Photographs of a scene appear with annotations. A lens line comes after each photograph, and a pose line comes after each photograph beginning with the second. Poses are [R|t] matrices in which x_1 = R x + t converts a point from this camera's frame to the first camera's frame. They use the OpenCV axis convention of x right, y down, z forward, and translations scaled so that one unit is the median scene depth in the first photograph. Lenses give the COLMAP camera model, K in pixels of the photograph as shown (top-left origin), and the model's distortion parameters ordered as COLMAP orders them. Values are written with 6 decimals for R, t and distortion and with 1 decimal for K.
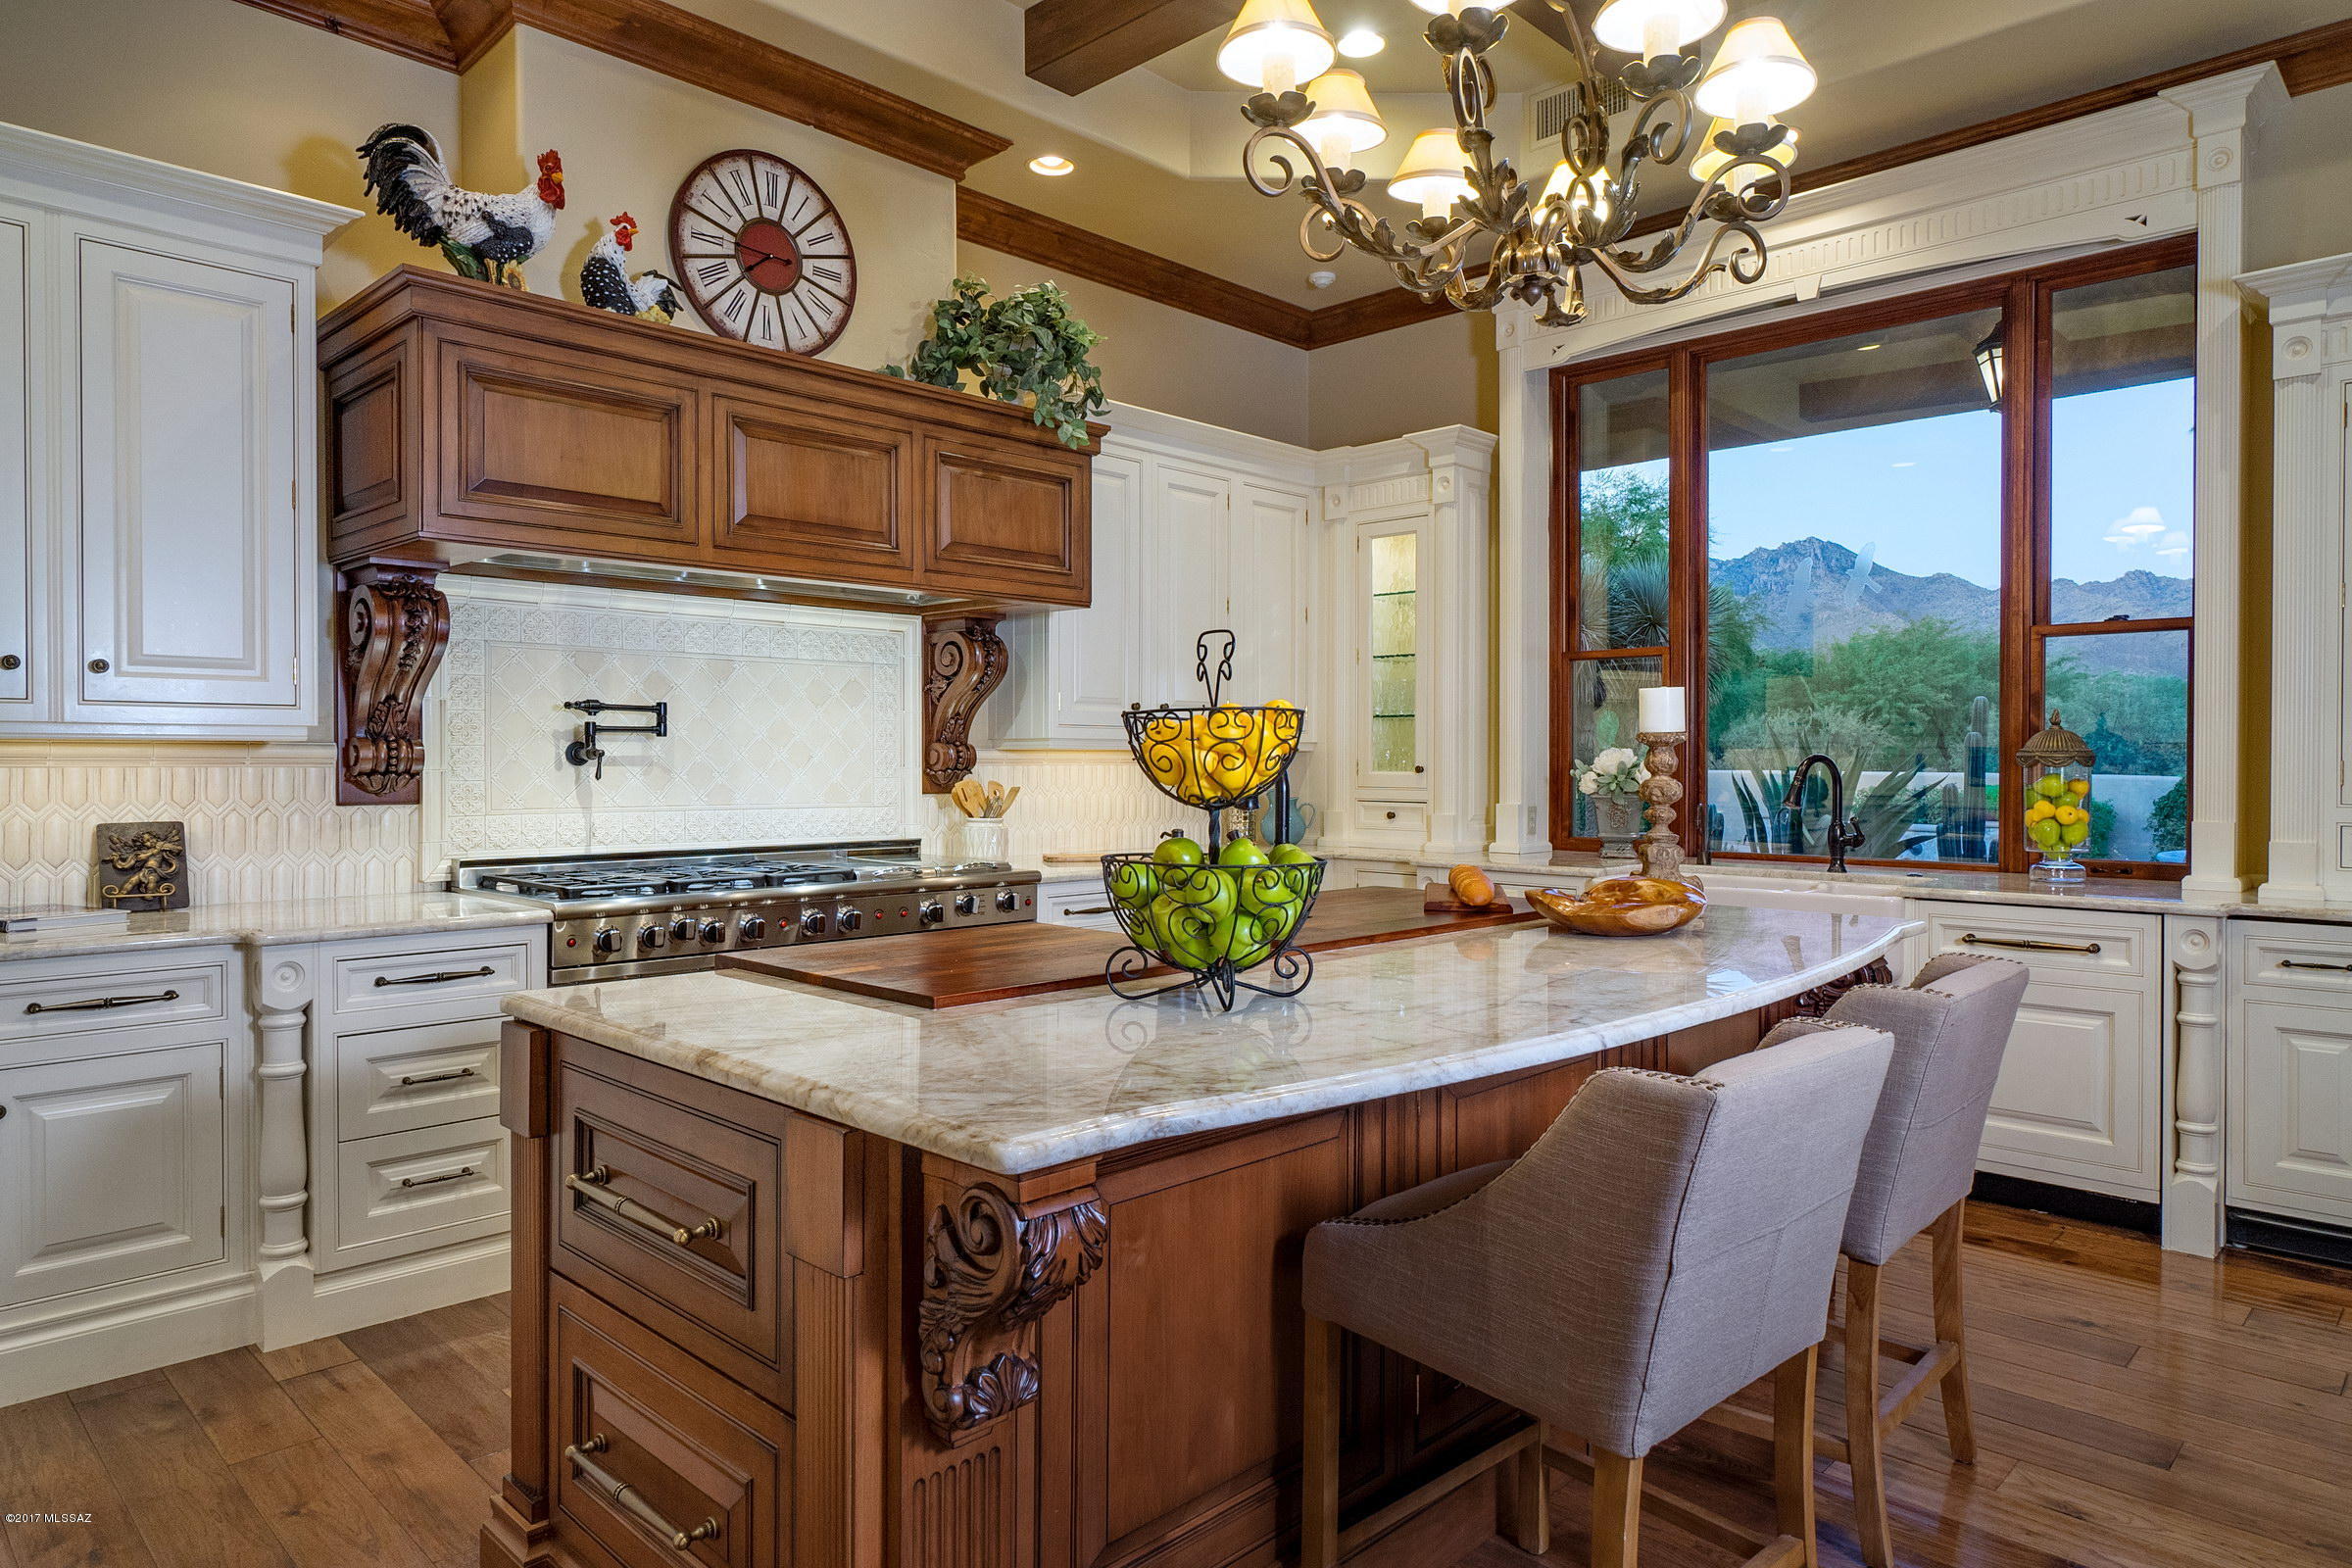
lens RADIAL K [[1411.8, 0, 1175.6], [0, 1411.8, 772.4], [0, 0, 1]] dist [-0.003377, 0.000329]
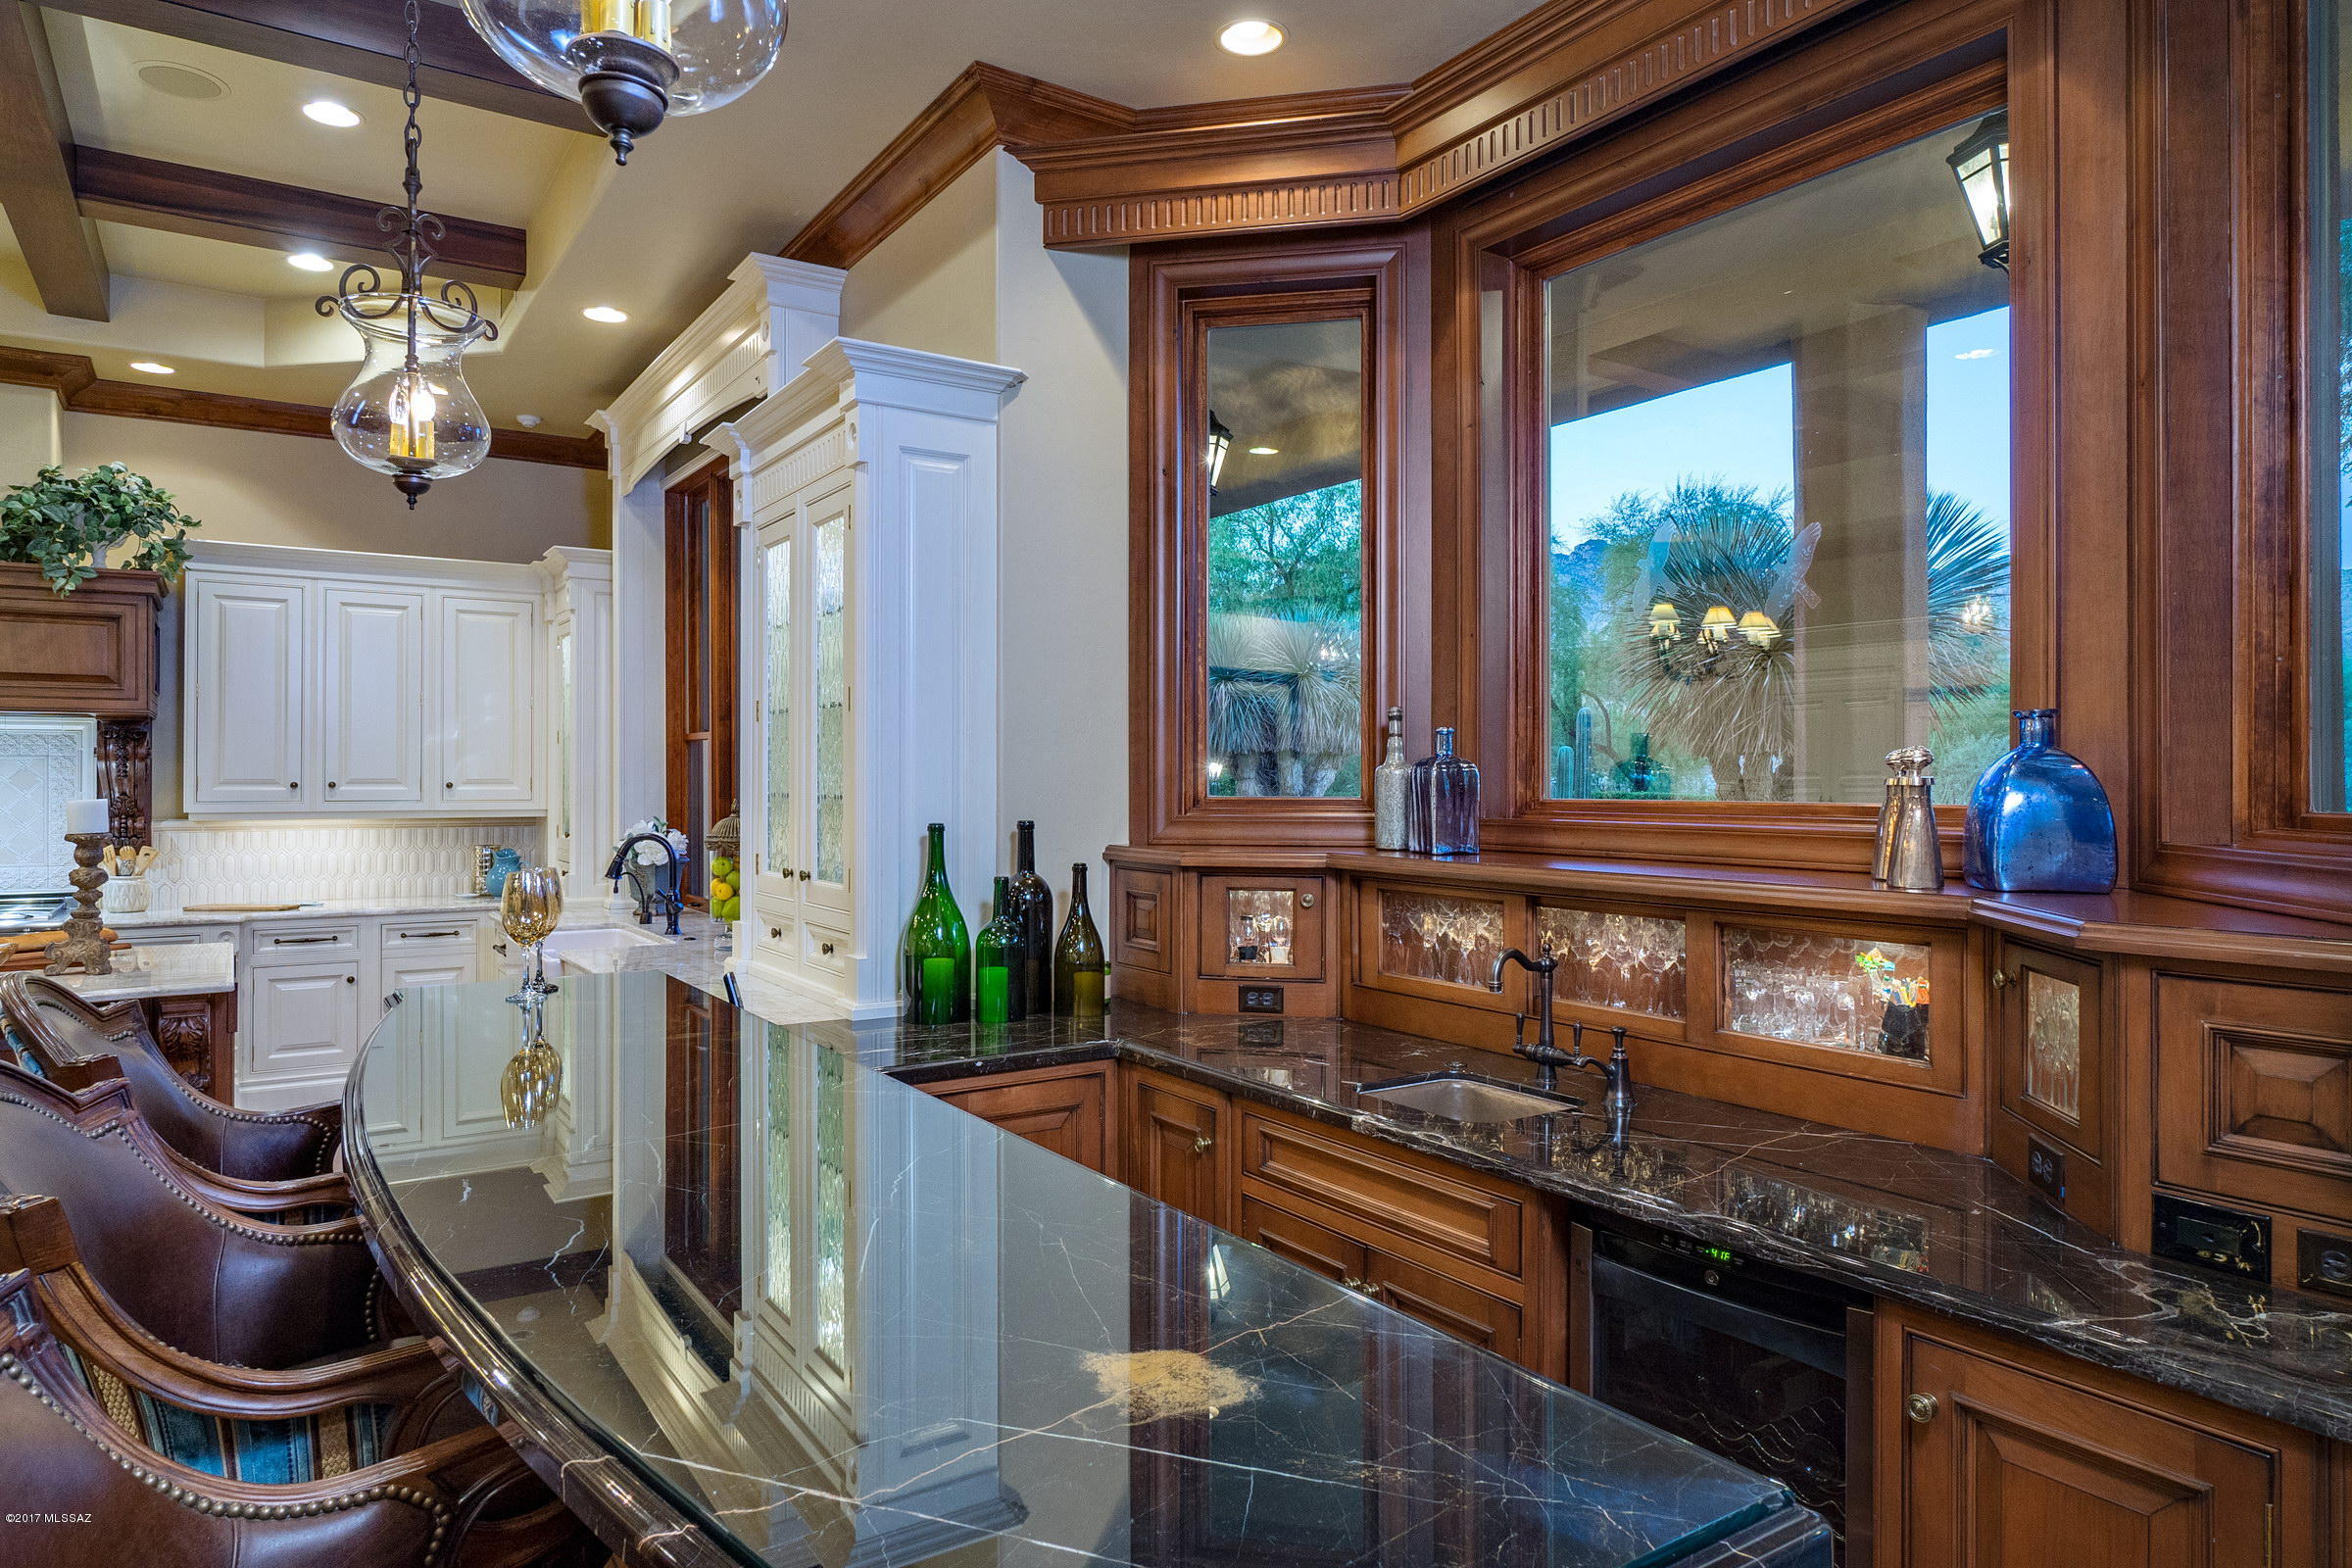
lens RADIAL K [[1411.8, 0, 1175.6], [0, 1411.8, 772.4], [0, 0, 1]] dist [-0.003377, 0.000329]
pose [[0.978330, -0.002198, -0.207040, 1.311285], [-0.000692, 0.999903, -0.013888, -0.054950], [0.207051, 0.013730, 0.978234, -0.065605]]
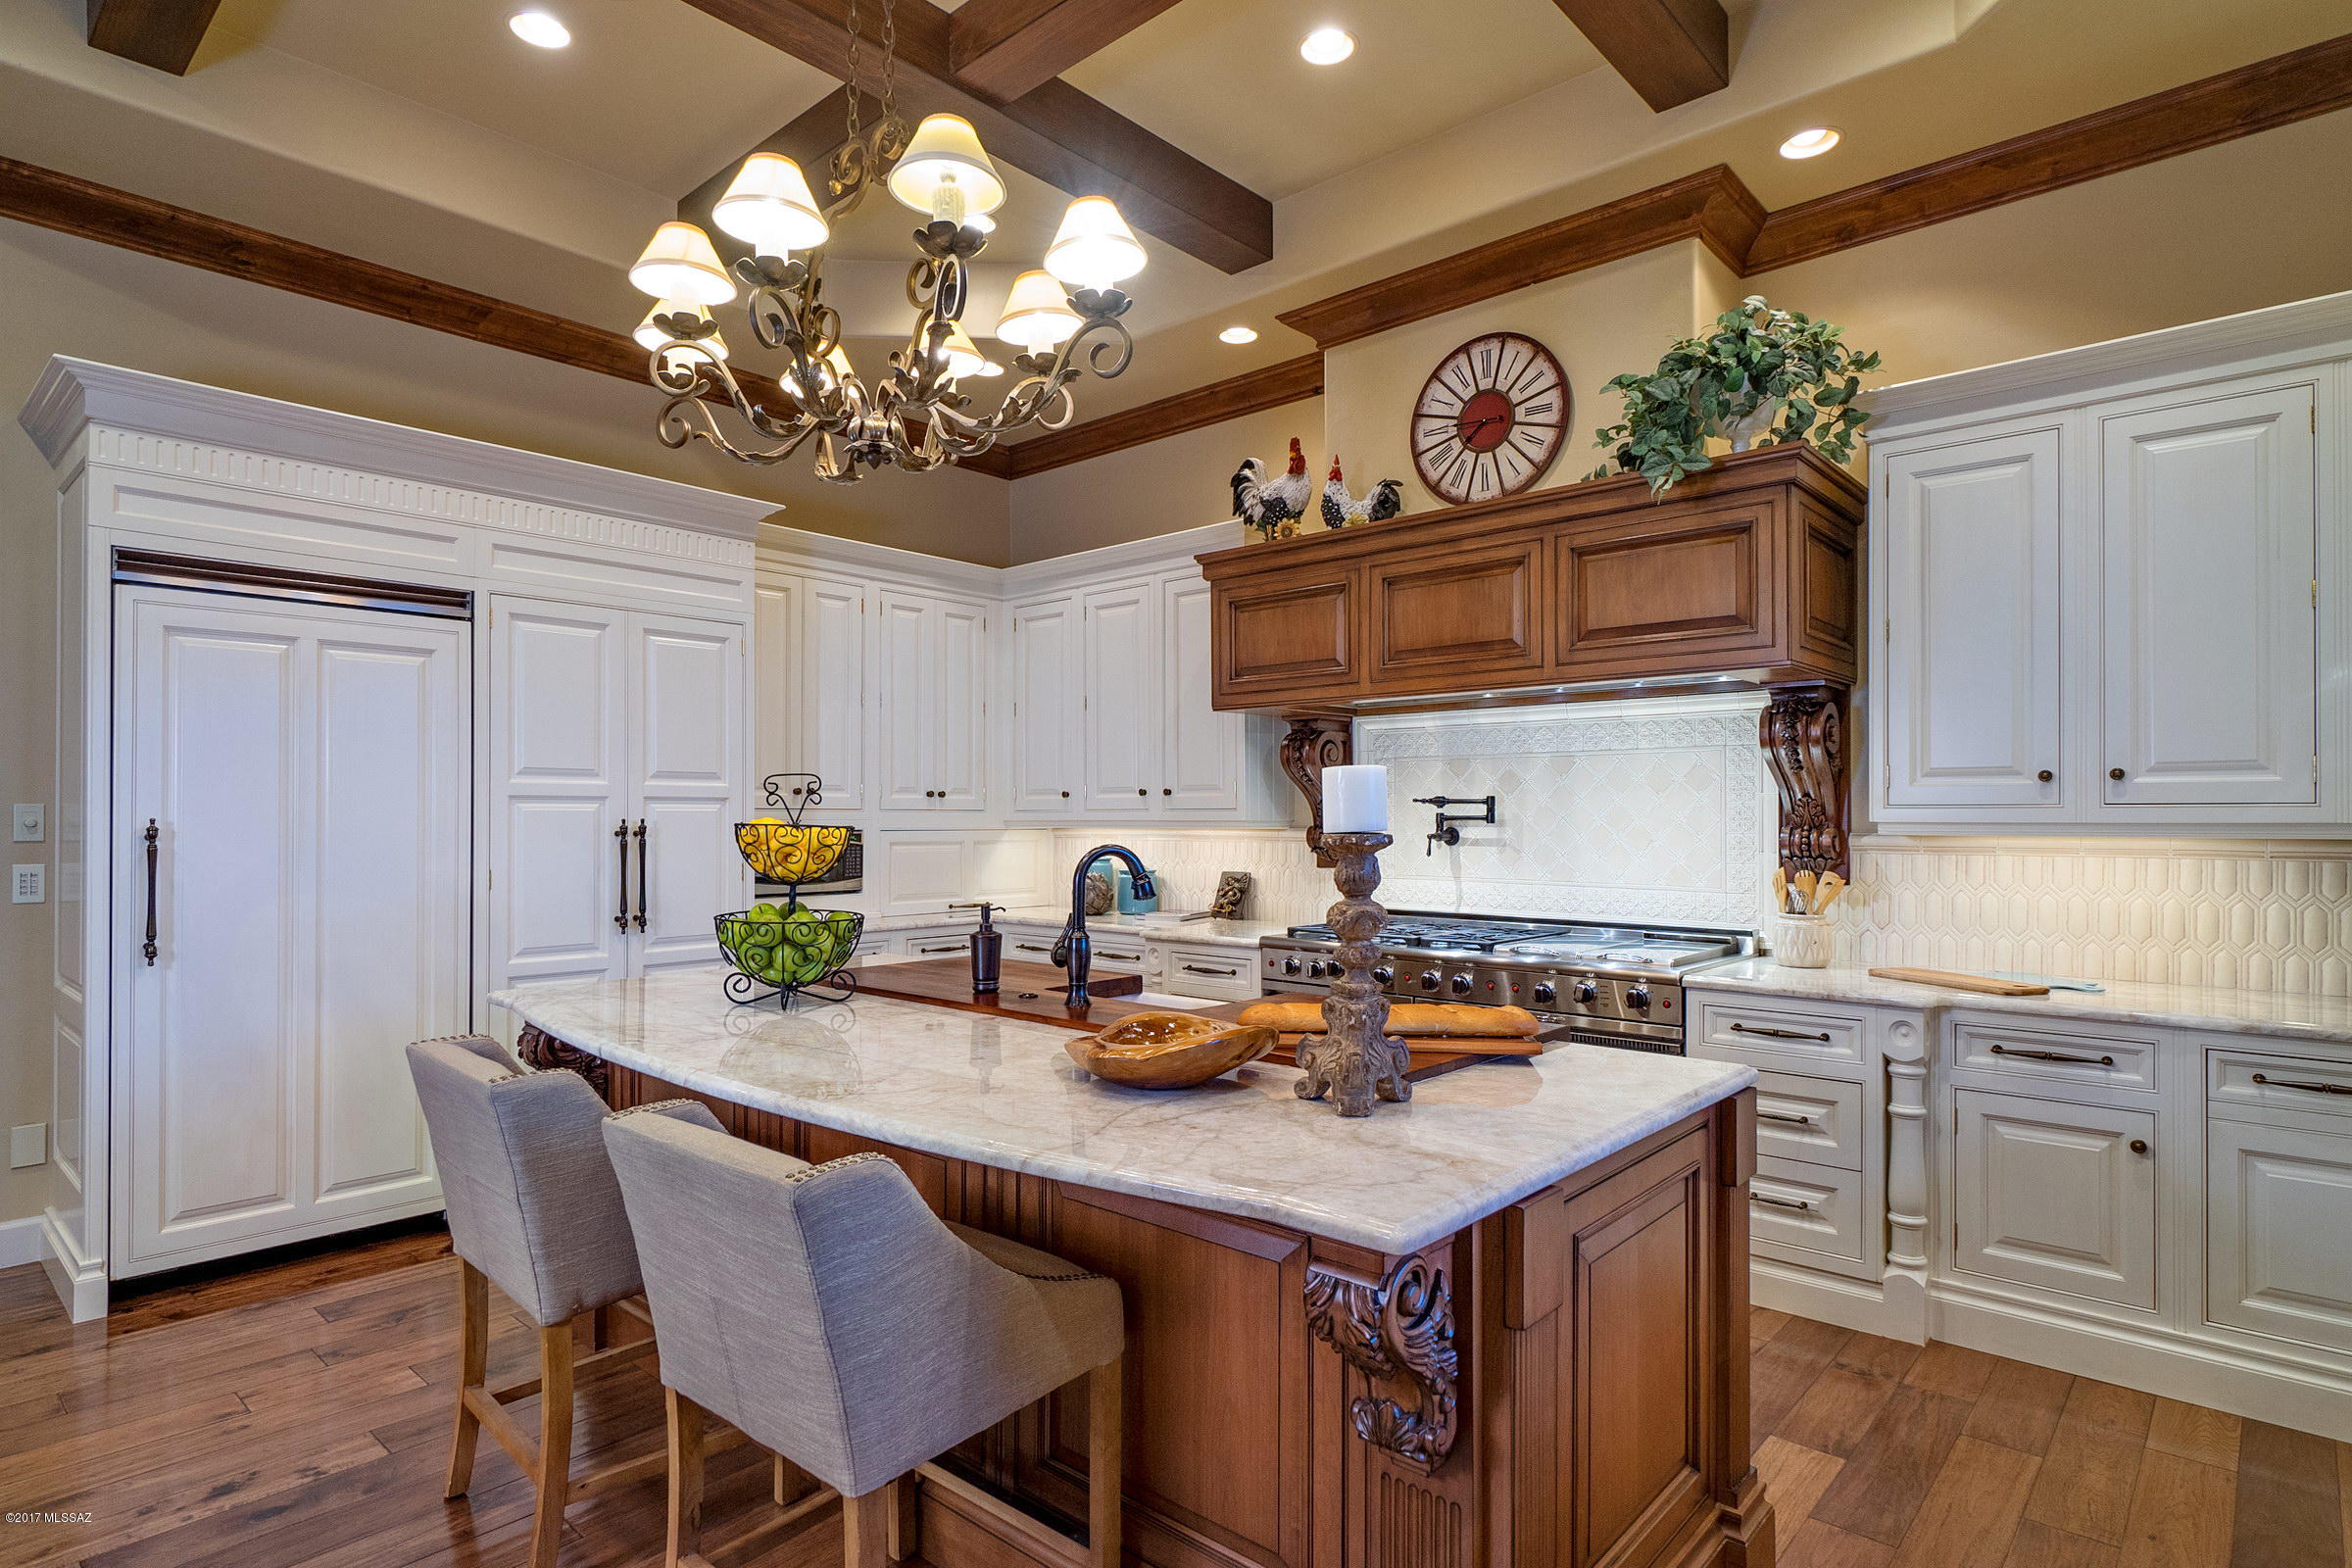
lens RADIAL K [[1235.4, 0, 1175.1], [0, 1235.4, 809.1], [0, 0, 1]] dist [-0.002137, 0.000802]
pose [[0.040549, -0.007901, -0.999146, 0.760819], [-0.008998, 0.999925, -0.008272, -0.028053], [0.999137, 0.009326, 0.040475, 0.720026]]
